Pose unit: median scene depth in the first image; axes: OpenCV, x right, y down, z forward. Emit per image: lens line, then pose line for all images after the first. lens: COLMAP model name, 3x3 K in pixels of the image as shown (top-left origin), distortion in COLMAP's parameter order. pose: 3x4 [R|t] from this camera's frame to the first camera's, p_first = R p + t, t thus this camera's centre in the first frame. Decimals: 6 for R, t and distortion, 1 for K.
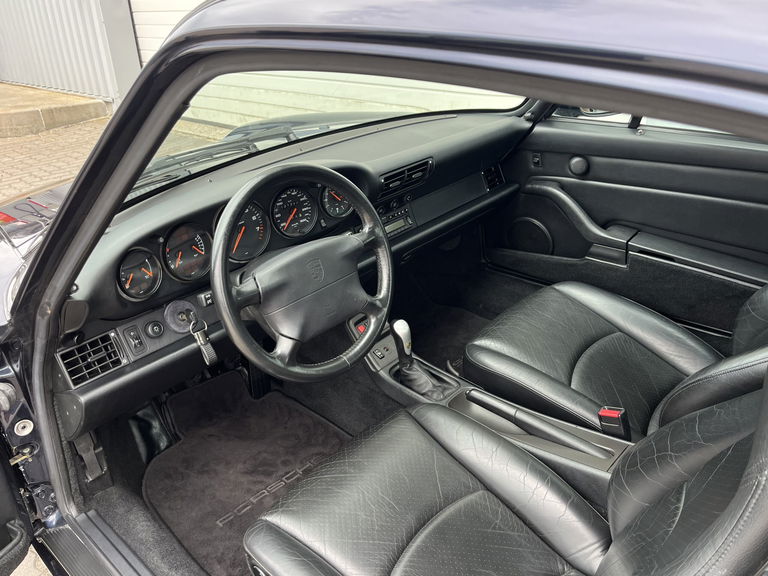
lens RADIAL K [[612.8, 0, 387.8], [0, 612.8, 299.0], [0, 0, 1]] dist [0.070822, -0.106097]
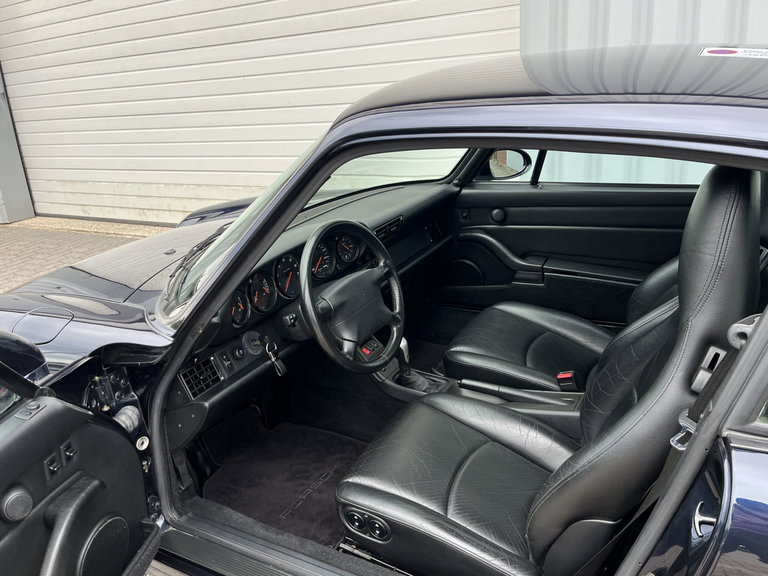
lens RADIAL K [[612.8, 0, 387.8], [0, 612.8, 299.0], [0, 0, 1]] dist [0.070822, -0.106097]
pose [[0.972557, -0.107832, 0.206168, -0.257167], [0.133976, 0.984013, -0.117337, 0.103535], [-0.190219, 0.141739, 0.971456, -0.268586]]
